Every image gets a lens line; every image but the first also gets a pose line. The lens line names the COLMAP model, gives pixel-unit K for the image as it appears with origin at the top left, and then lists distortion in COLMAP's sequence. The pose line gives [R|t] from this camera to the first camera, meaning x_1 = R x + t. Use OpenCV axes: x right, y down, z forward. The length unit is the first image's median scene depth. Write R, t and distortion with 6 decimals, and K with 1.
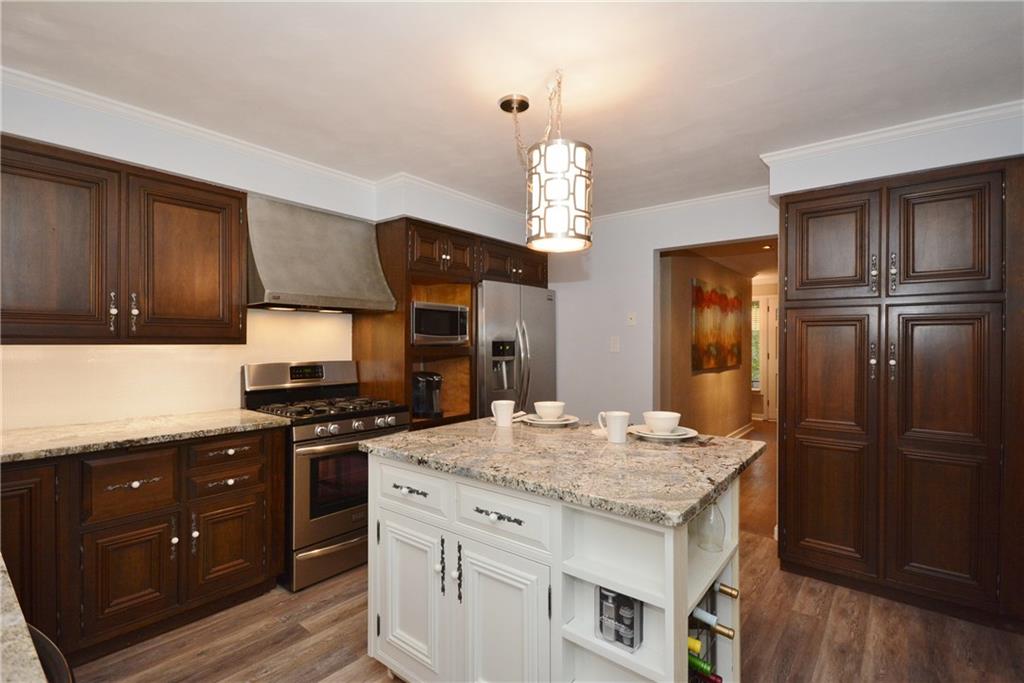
lens RADIAL K [[472.4, 0, 512.0], [0, 472.4, 341.5], [0, 0, 1]] dist [0.001167, 0.000161]
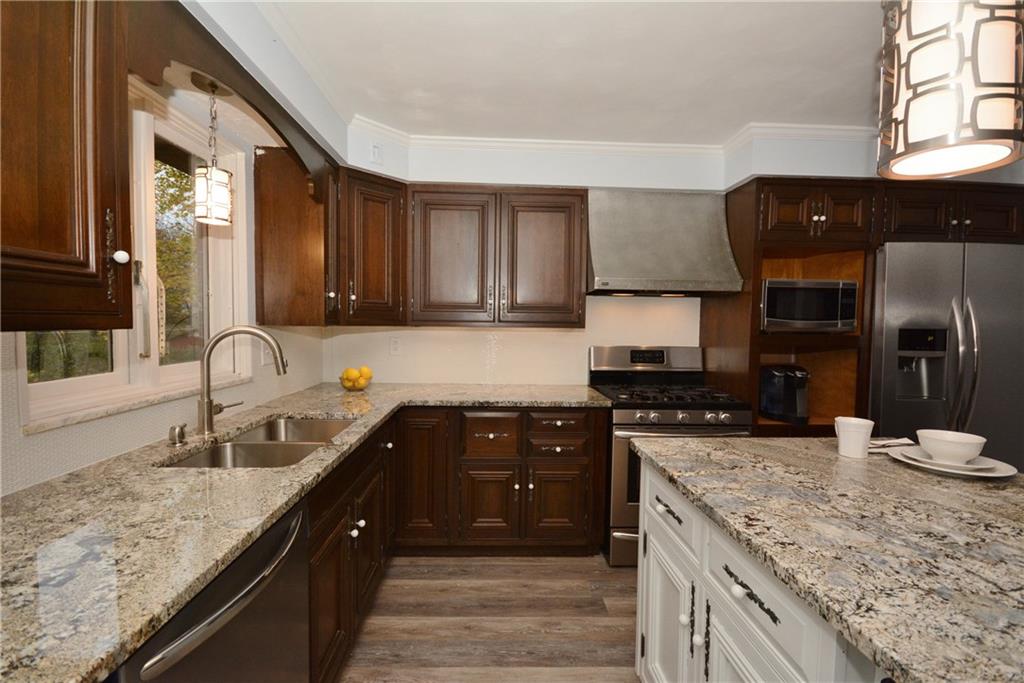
lens RADIAL K [[448.6, 0, 512.0], [0, 448.6, 341.5], [0, 0, 1]] dist [-0.001411, -0.009522]
pose [[0.653205, 0.036834, -0.756285, 0.125437], [-0.008732, 0.999116, 0.041120, -0.004983], [0.757131, -0.020256, 0.652949, 0.195722]]
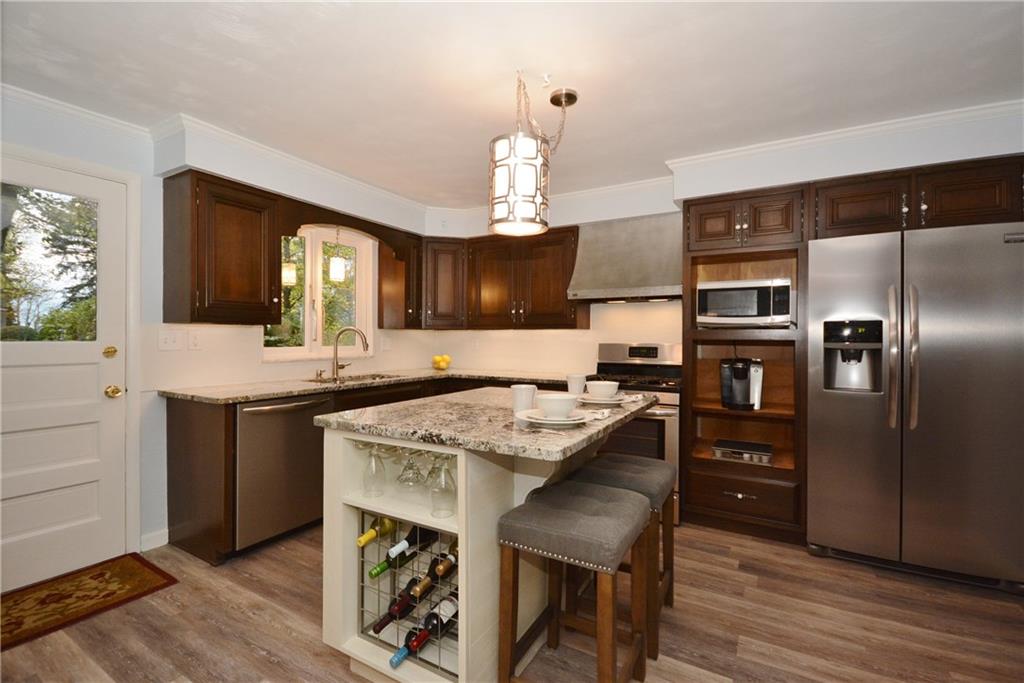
lens RADIAL K [[448.6, 0, 512.0], [0, 448.6, 341.5], [0, 0, 1]] dist [-0.001411, -0.009522]
pose [[0.150574, 0.007181, -0.988573, 0.840762], [-0.001042, 0.999974, 0.007105, 0.037225], [0.988598, -0.000039, 0.150578, 0.630946]]
